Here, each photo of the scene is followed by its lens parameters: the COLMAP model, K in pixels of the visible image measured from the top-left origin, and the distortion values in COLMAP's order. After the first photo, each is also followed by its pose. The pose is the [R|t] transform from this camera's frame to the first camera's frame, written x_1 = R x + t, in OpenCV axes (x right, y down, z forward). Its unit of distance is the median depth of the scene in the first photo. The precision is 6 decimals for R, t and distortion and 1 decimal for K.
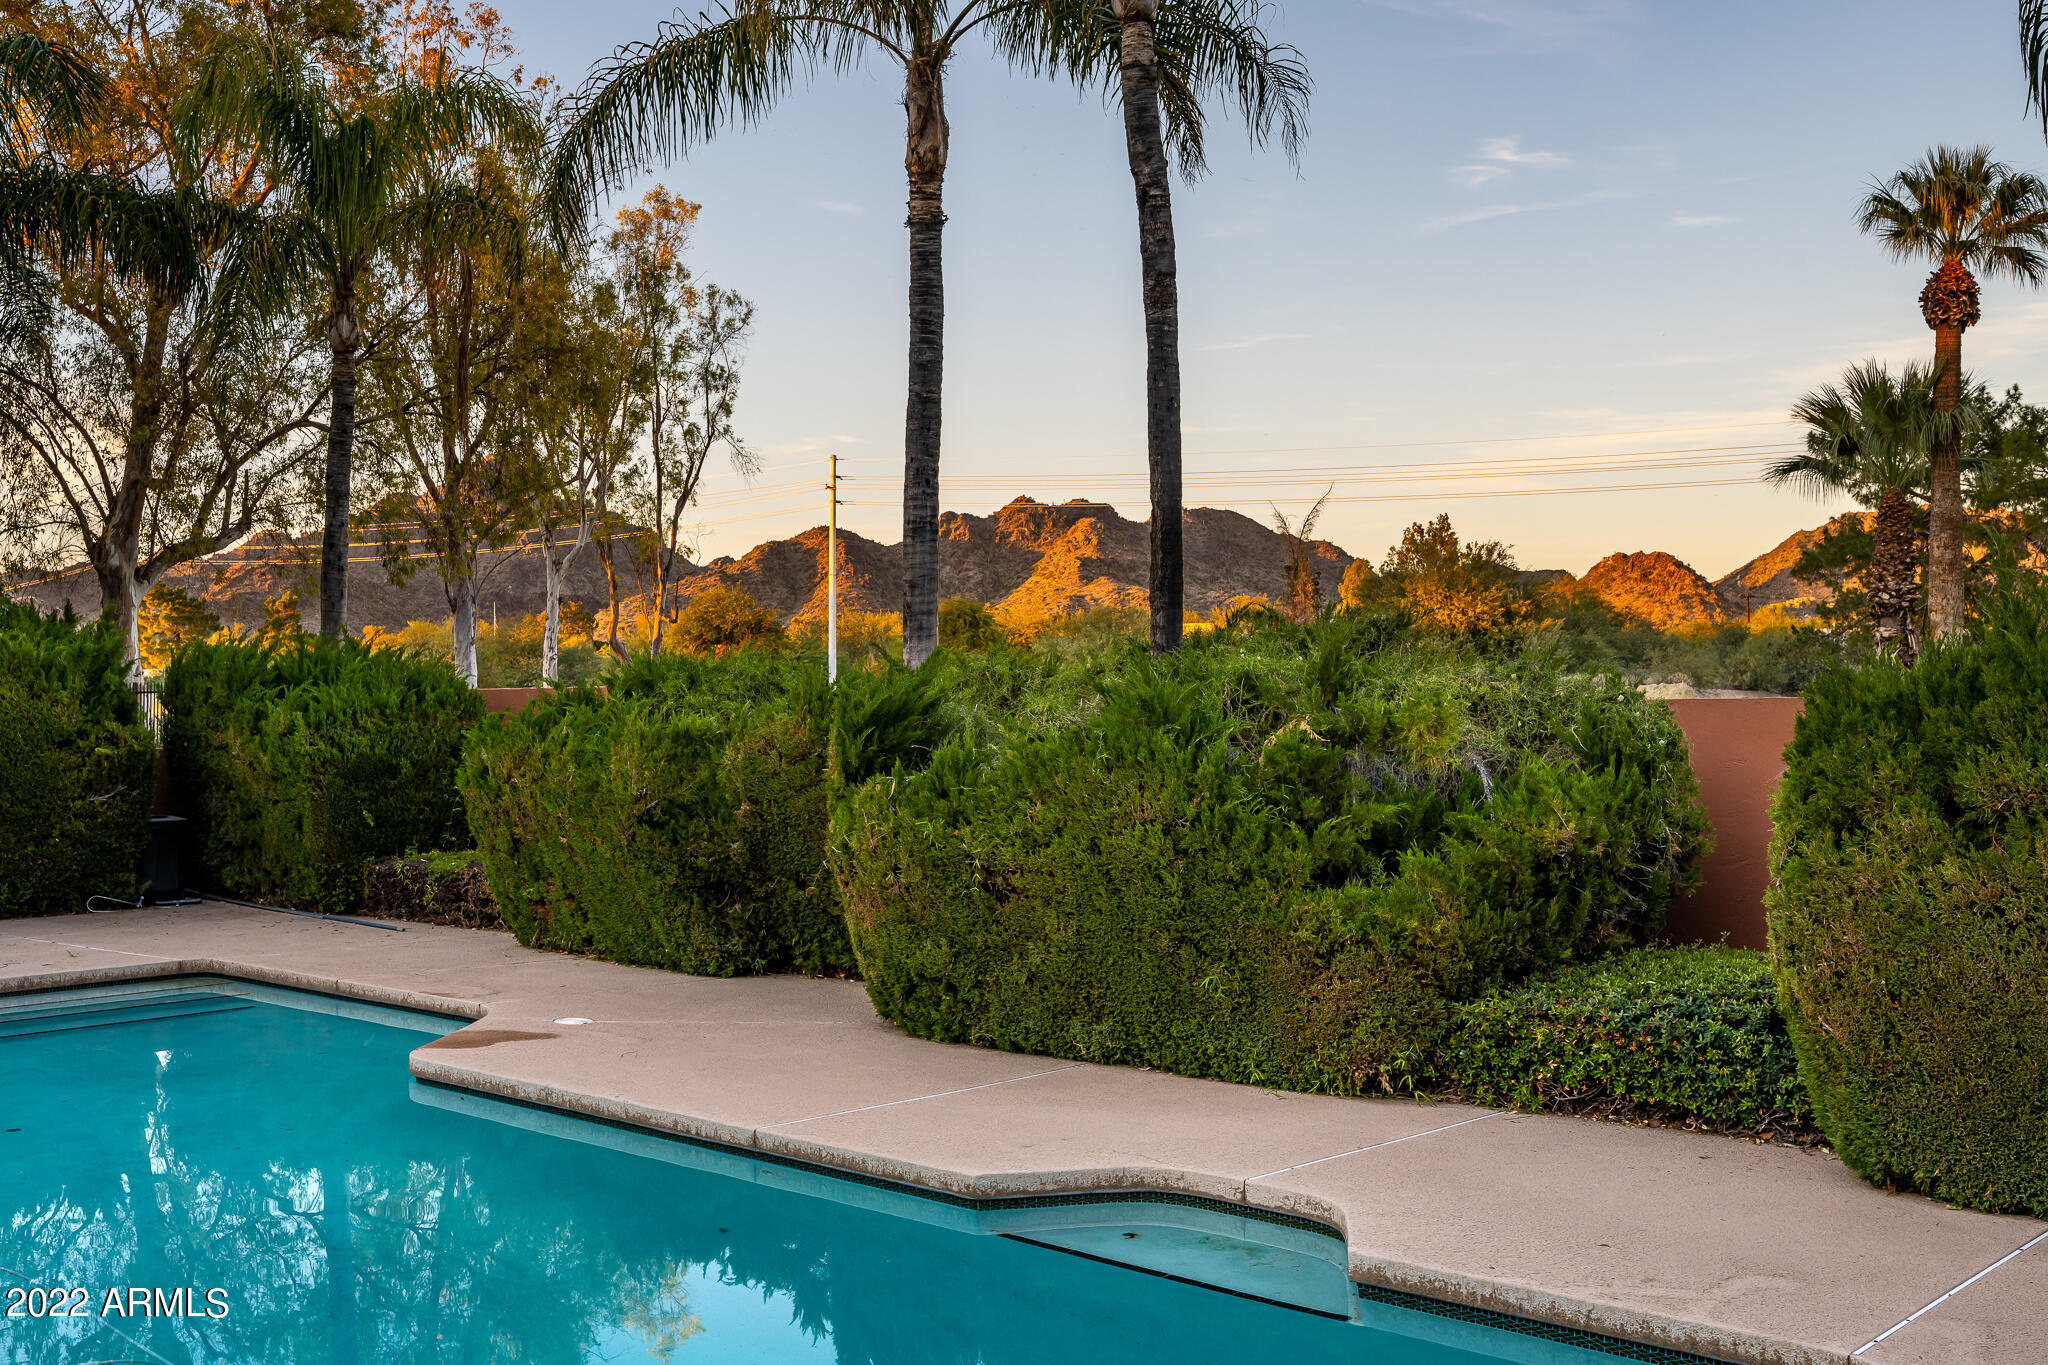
lens RADIAL K [[2152.0, 0, 1027.9], [0, 2152.0, 685.7], [0, 0, 1]] dist [-0.007323, 0.000000]
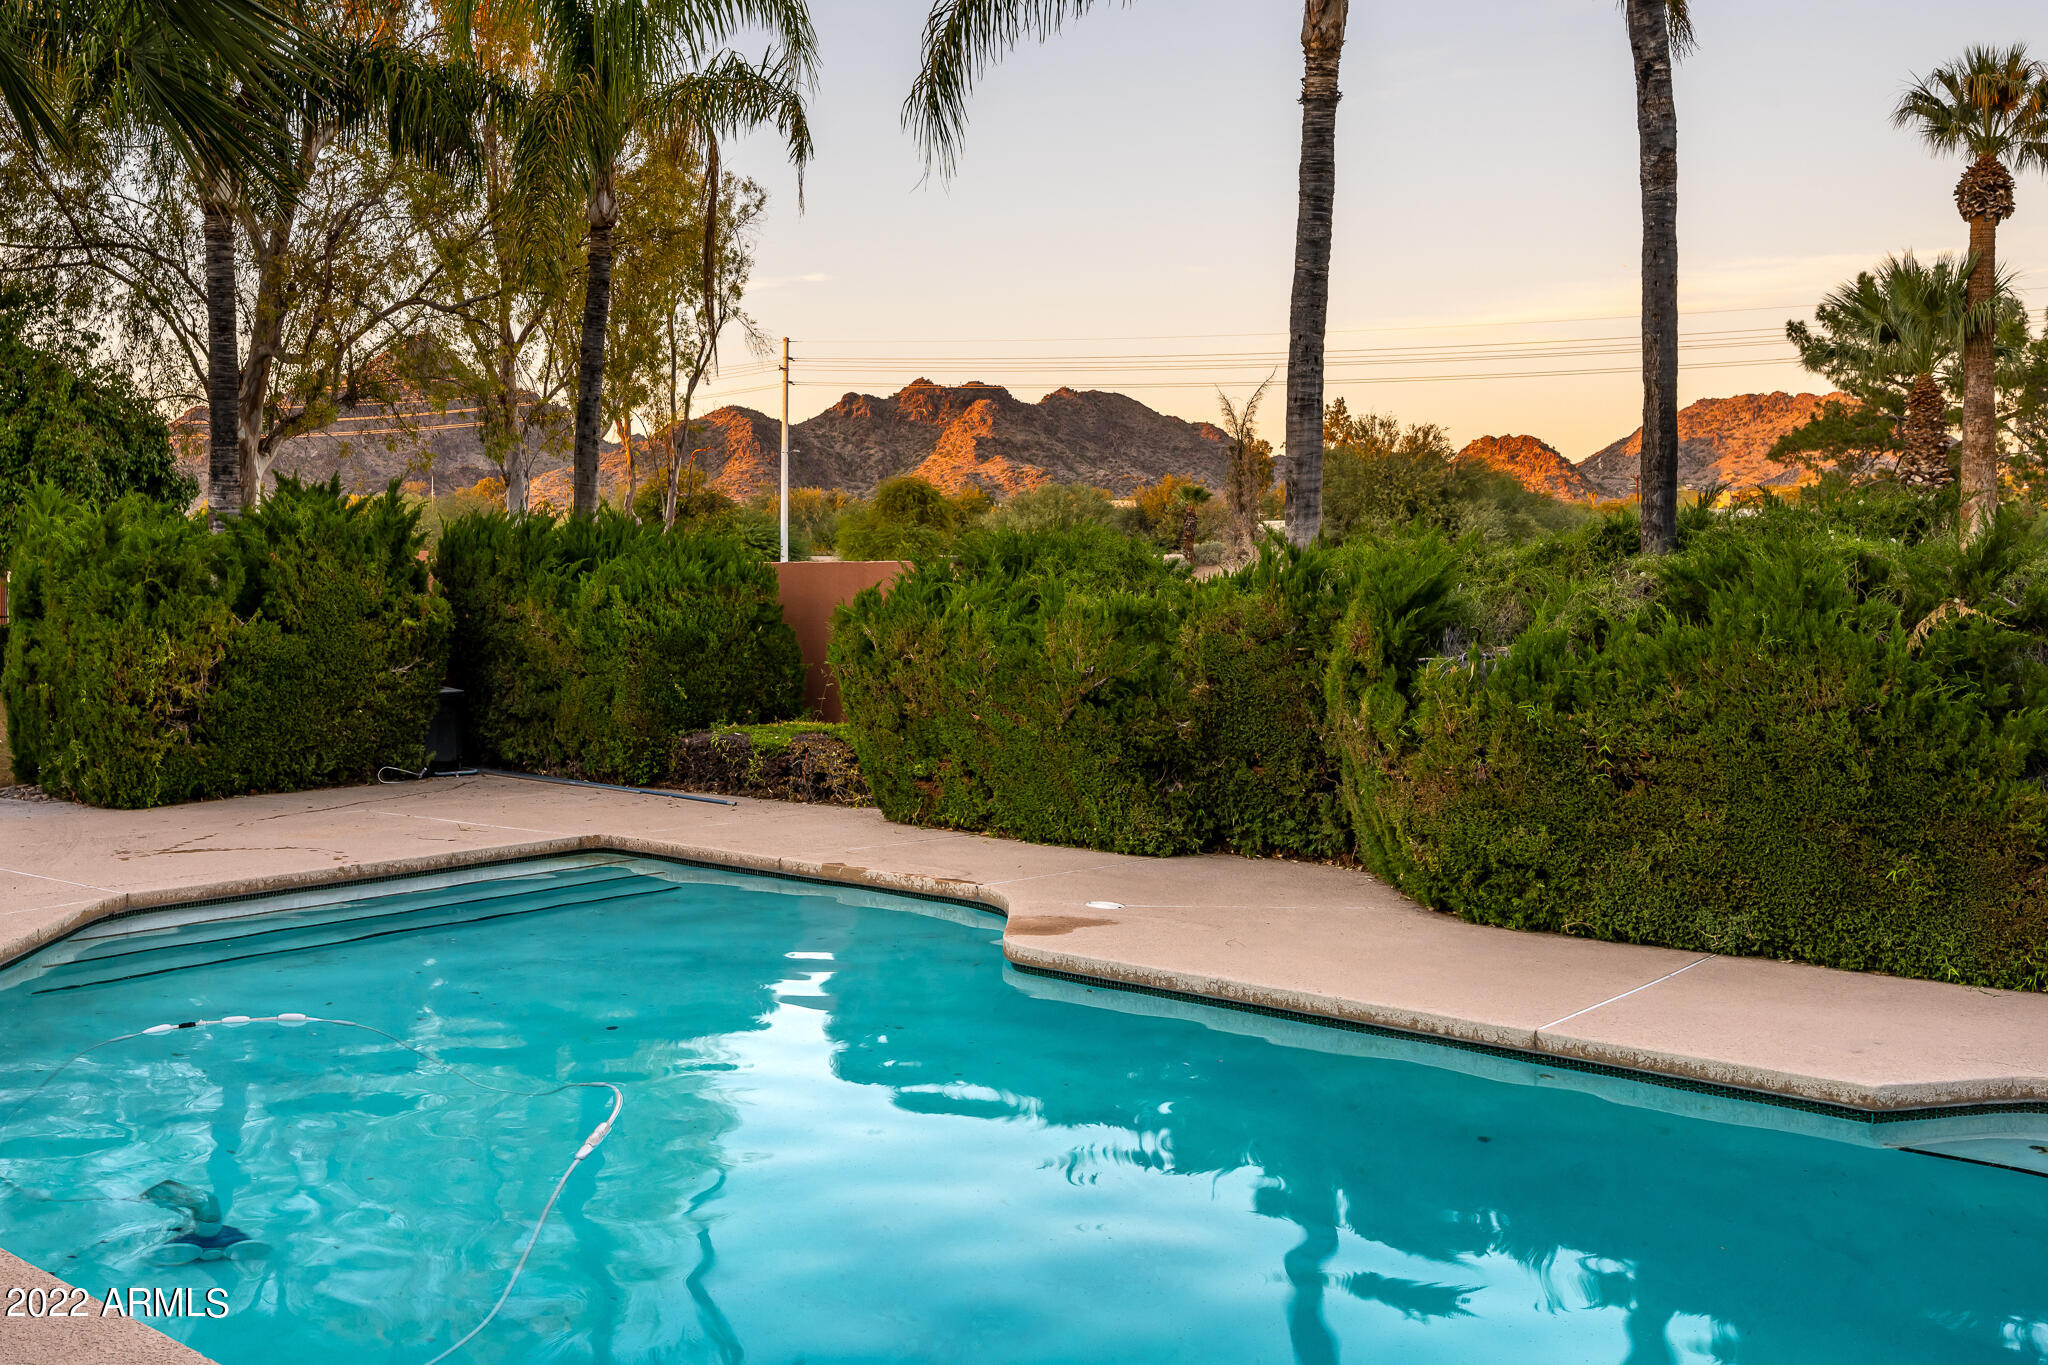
lens RADIAL K [[2049.8, 0, 963.9], [0, 2049.8, 565.0], [0, 0, 1]] dist [-0.002278, 0.000000]
pose [[0.999943, 0.005958, 0.008824, -0.217777], [-0.005984, 0.999978, 0.002974, -0.001193], [-0.008806, -0.003026, 0.999957, 0.050475]]
